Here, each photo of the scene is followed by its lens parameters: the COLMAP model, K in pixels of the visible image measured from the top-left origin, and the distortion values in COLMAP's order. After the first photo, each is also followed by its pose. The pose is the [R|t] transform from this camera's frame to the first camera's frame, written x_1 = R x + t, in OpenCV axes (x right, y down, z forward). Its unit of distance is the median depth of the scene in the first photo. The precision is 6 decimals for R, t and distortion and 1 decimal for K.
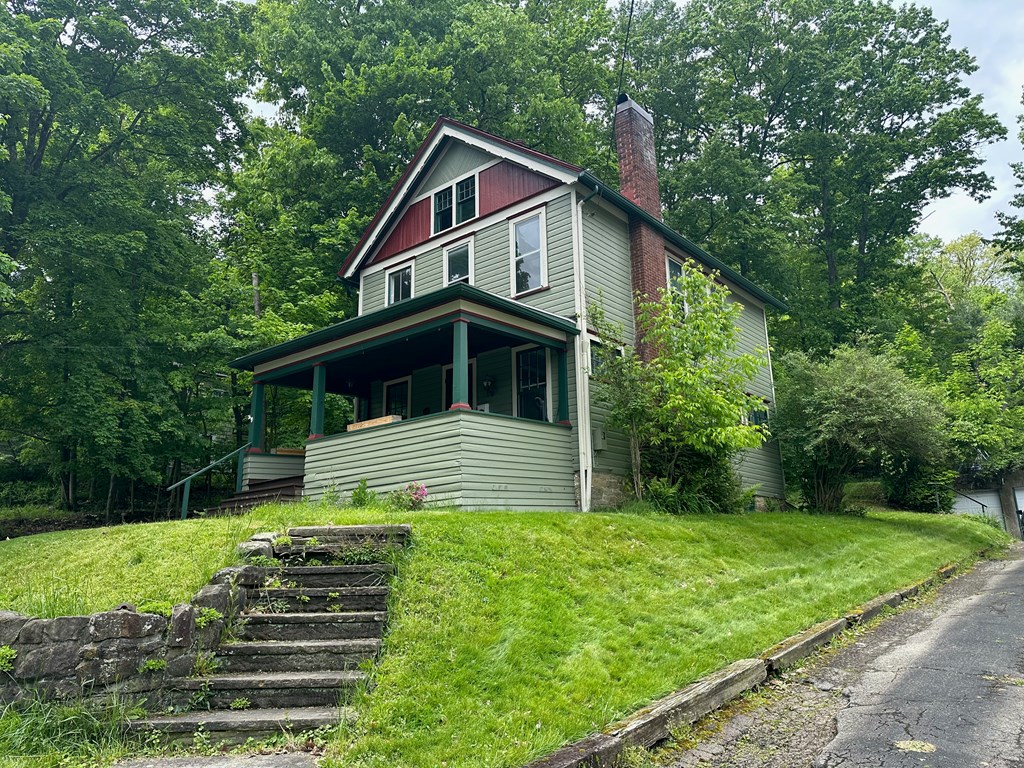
lens RADIAL K [[715.3, 0, 516.6], [0, 715.3, 371.8], [0, 0, 1]] dist [0.054041, -0.064604]
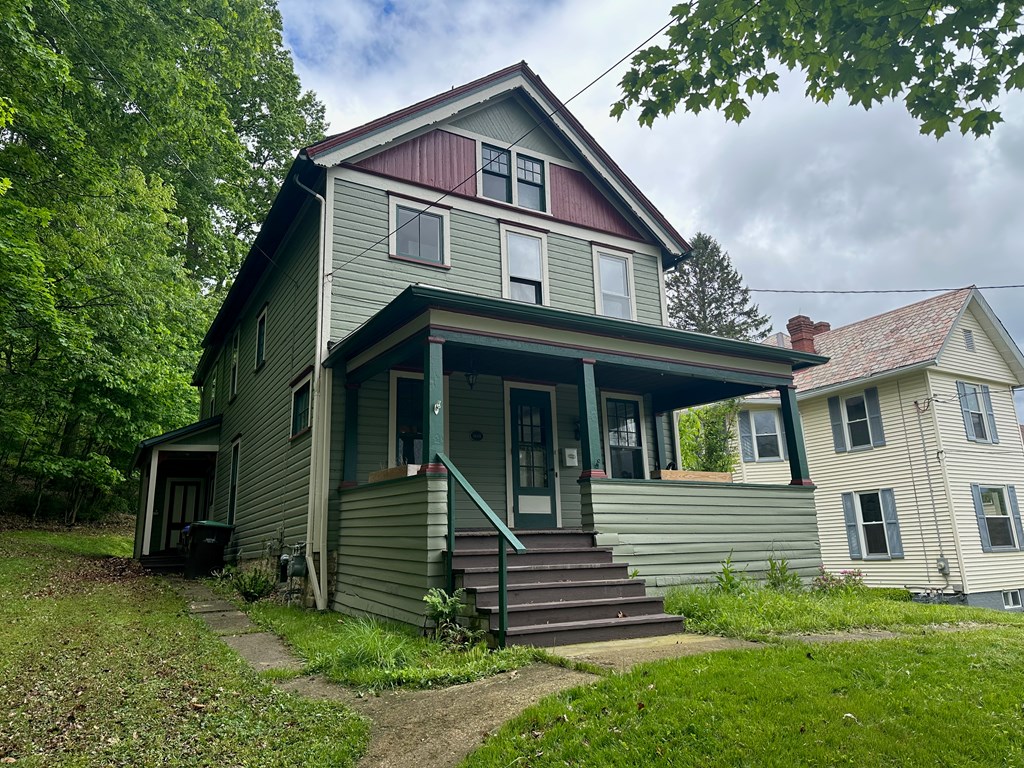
lens RADIAL K [[705.5, 0, 516.8], [0, 705.5, 384.1], [0, 0, 1]] dist [0.076786, -0.090737]
pose [[0.344515, 0.233491, 0.909281, -0.715247], [-0.217086, 0.962139, -0.164813, 0.106014], [-0.913336, -0.140611, 0.382158, 0.658362]]
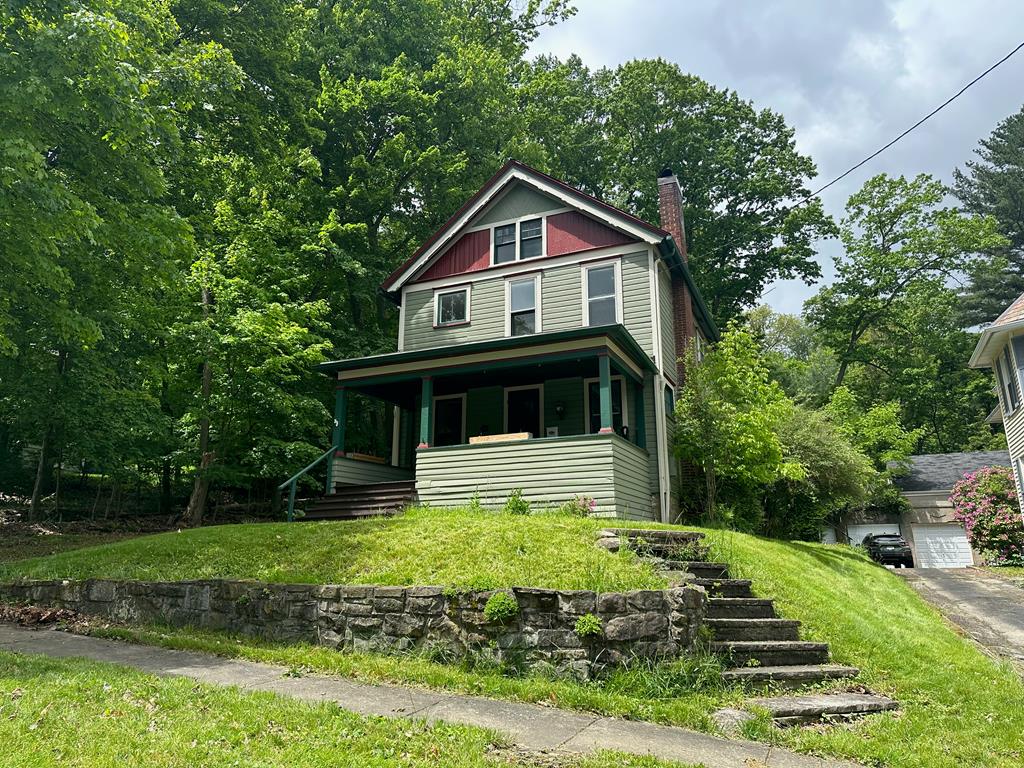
lens RADIAL K [[705.5, 0, 516.8], [0, 705.5, 384.1], [0, 0, 1]] dist [0.076786, -0.090737]
pose [[0.959028, 0.096248, 0.266461, -0.345718], [-0.092707, 0.995357, -0.025867, 0.011145], [-0.267713, 0.000104, 0.963499, -0.033508]]
